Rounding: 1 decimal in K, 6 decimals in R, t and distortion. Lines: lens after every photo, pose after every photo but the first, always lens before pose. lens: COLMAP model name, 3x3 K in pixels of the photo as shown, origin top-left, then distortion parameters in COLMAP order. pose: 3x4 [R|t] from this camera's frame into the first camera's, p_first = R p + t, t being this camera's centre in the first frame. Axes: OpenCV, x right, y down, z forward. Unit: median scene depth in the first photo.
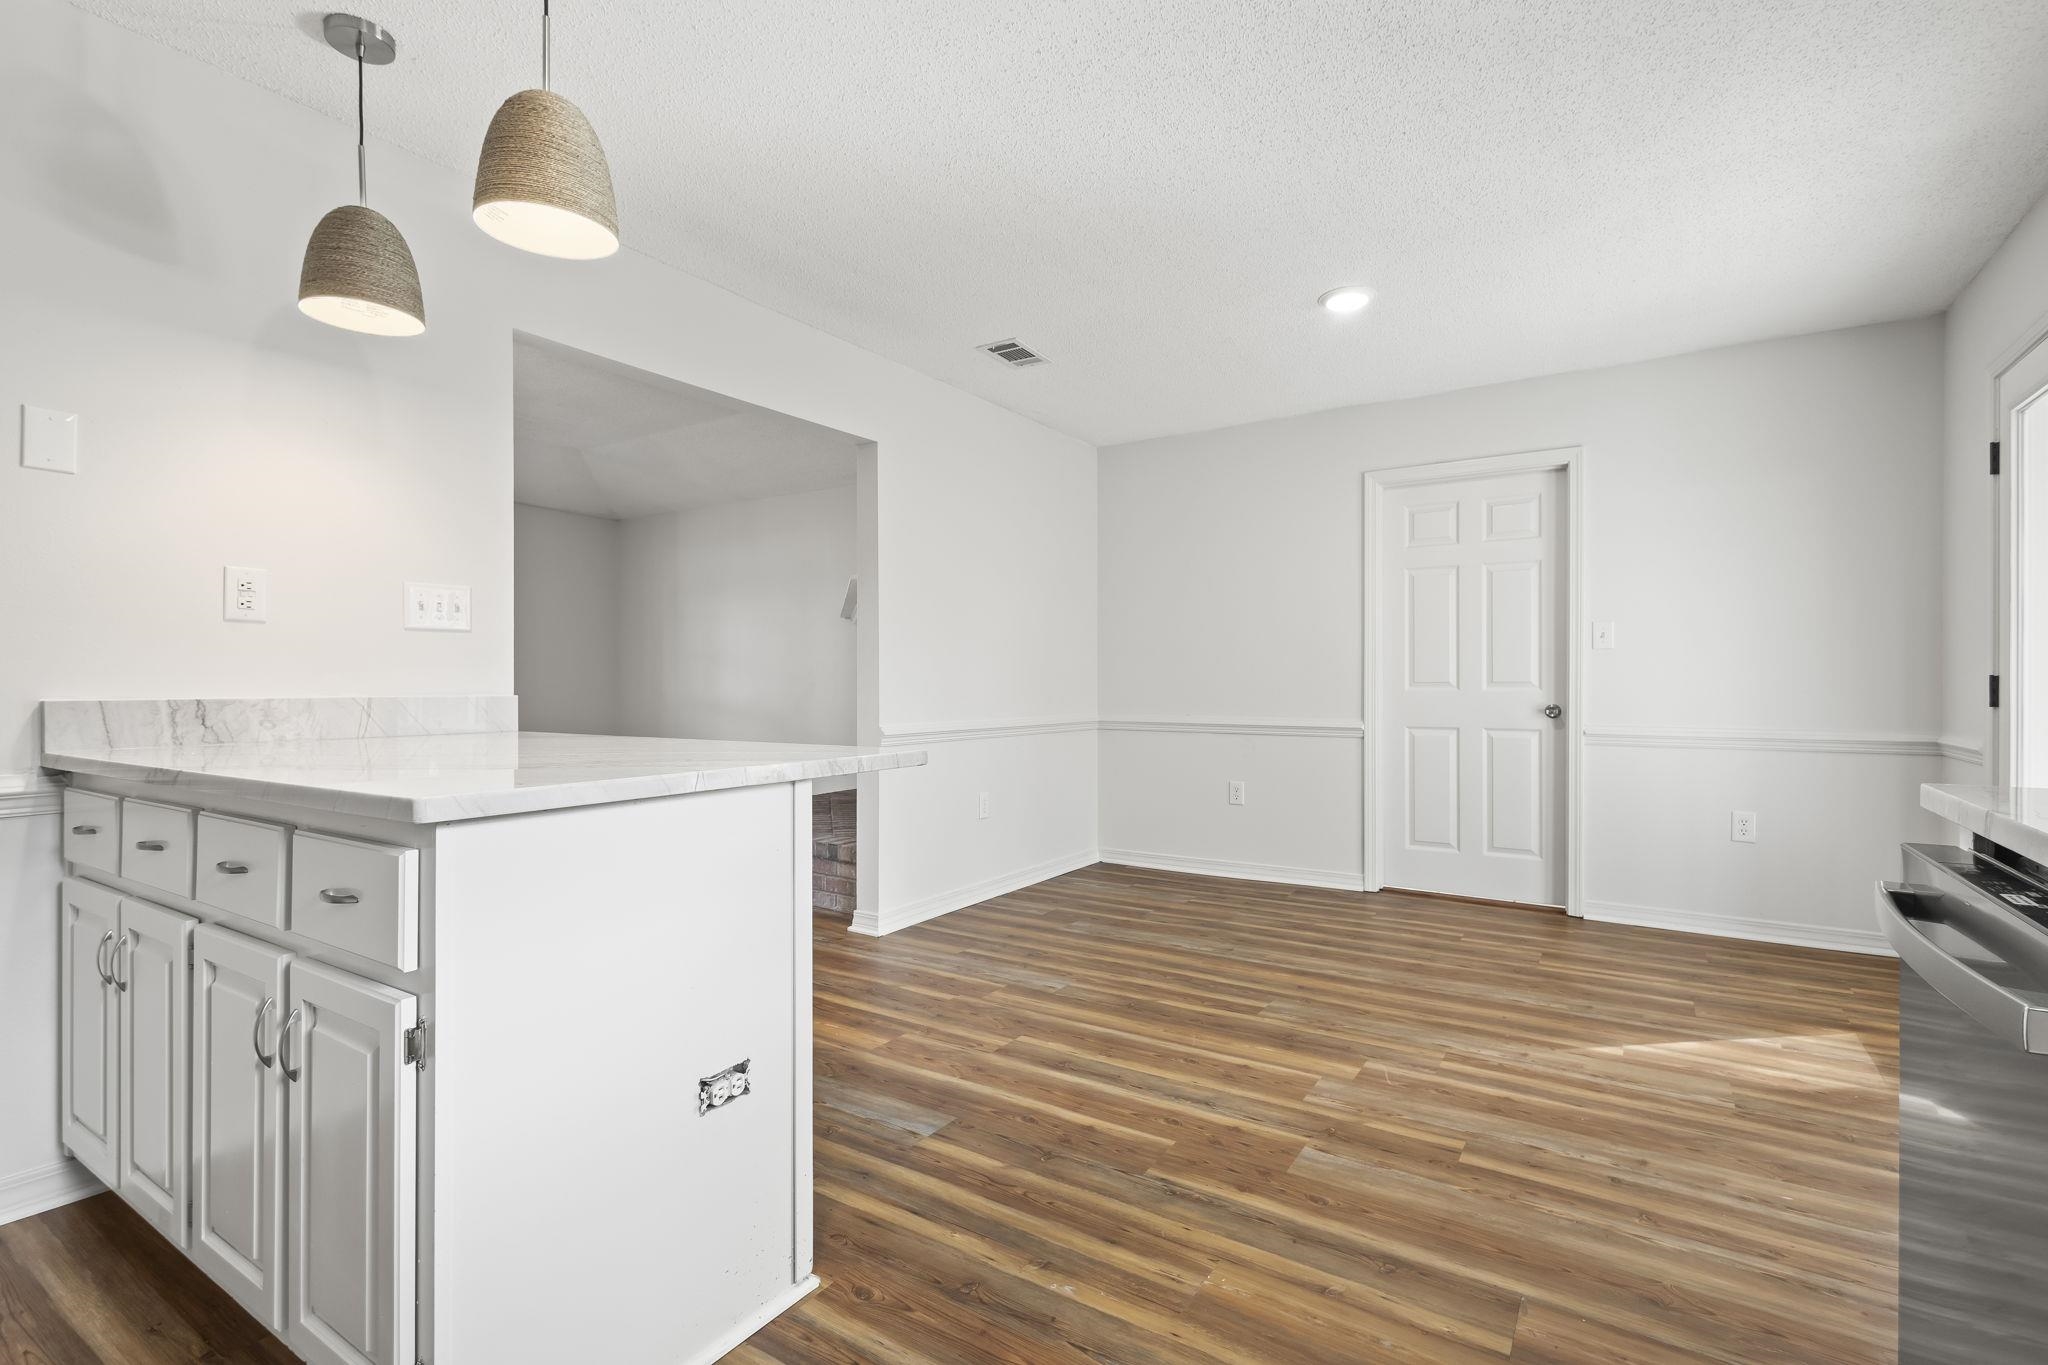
lens RADIAL K [[954.7, 0, 1022.8], [0, 954.7, 680.0], [0, 0, 1]] dist [0.009922, -0.001672]
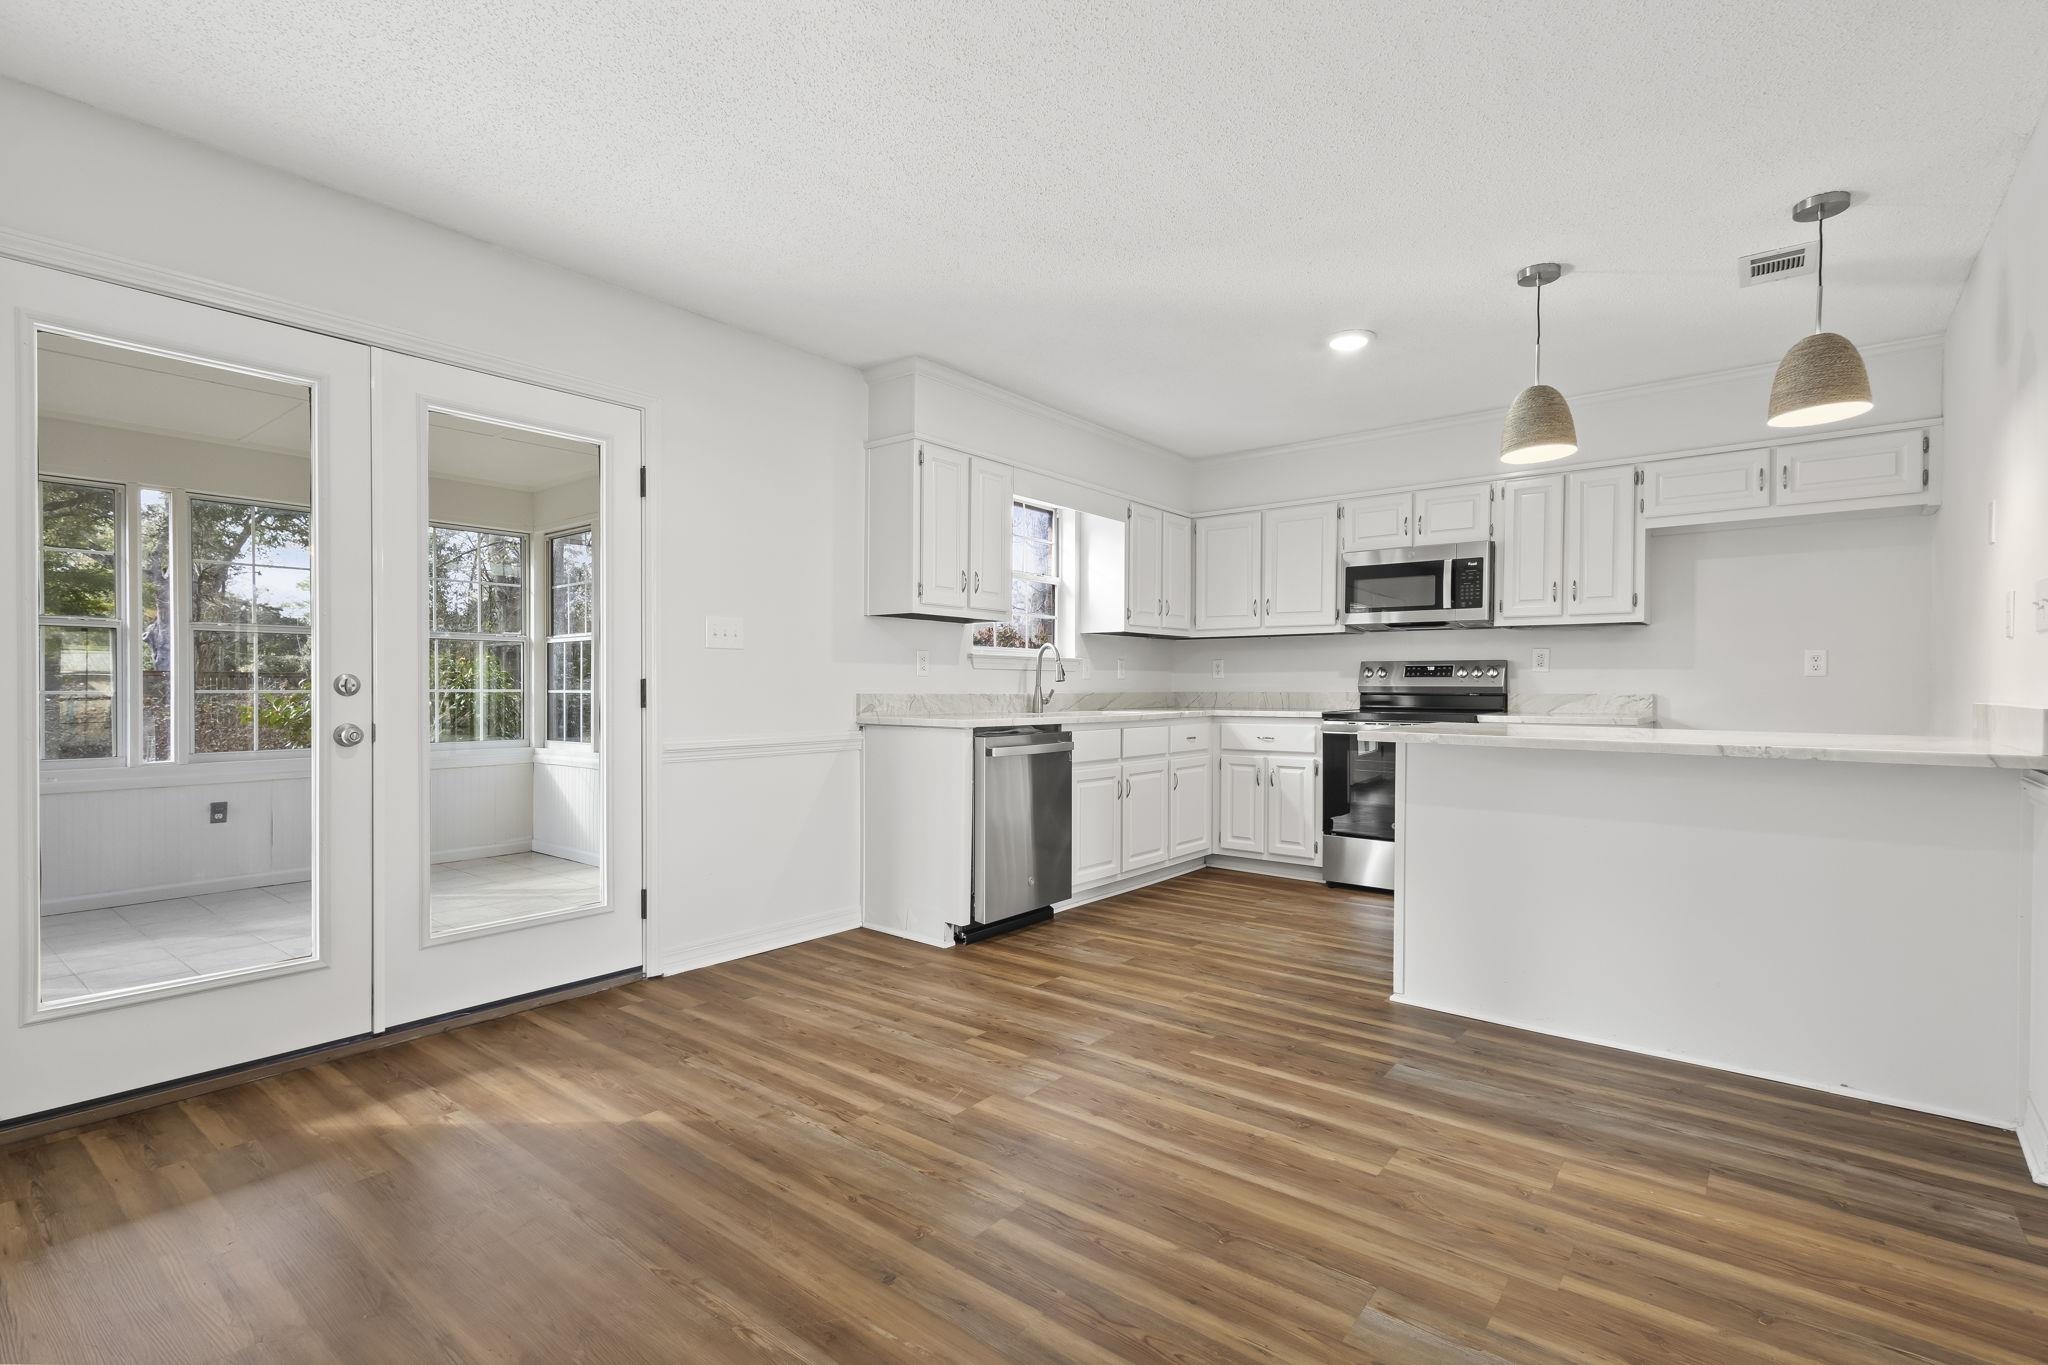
lens RADIAL K [[954.7, 0, 1008.1], [0, 954.7, 700.9], [0, 0, 1]] dist [0.009922, -0.001672]
pose [[-0.993377, -0.003351, 0.114855, 0.247159], [-0.001651, 0.999888, 0.014899, -0.000123], [-0.114892, 0.014611, -0.993271, 2.209918]]
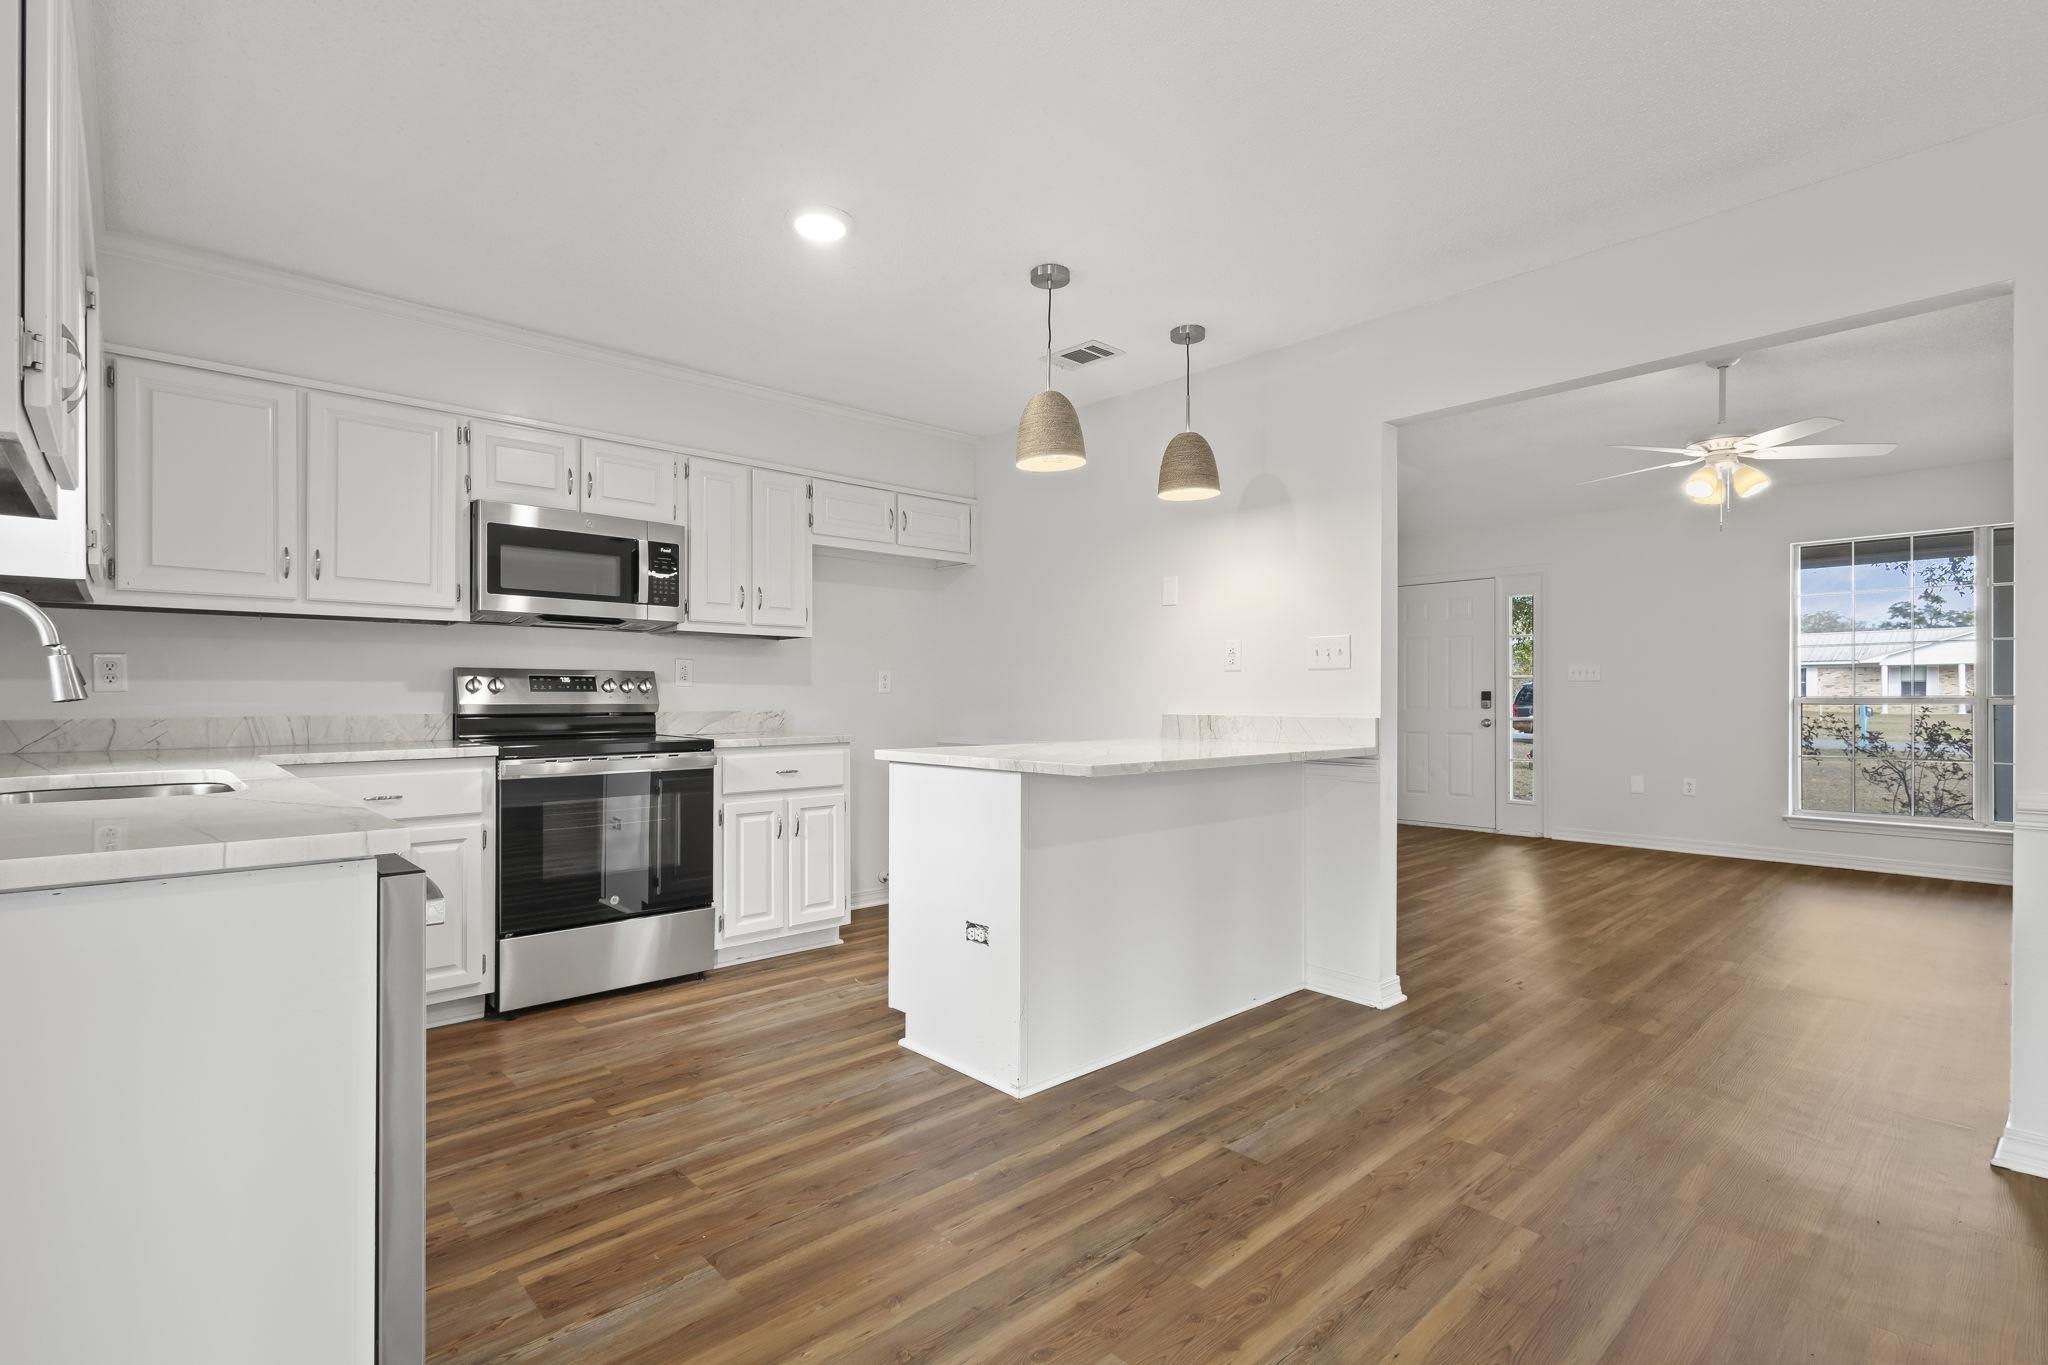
lens RADIAL K [[954.7, 0, 1020.7], [0, 954.7, 704.2], [0, 0, 1]] dist [0.009922, -0.001672]
pose [[-0.245772, 0.009984, -0.969276, 0.947824], [0.000886, 0.999949, 0.010076, -0.018056], [0.969327, 0.001617, -0.245768, 1.019213]]
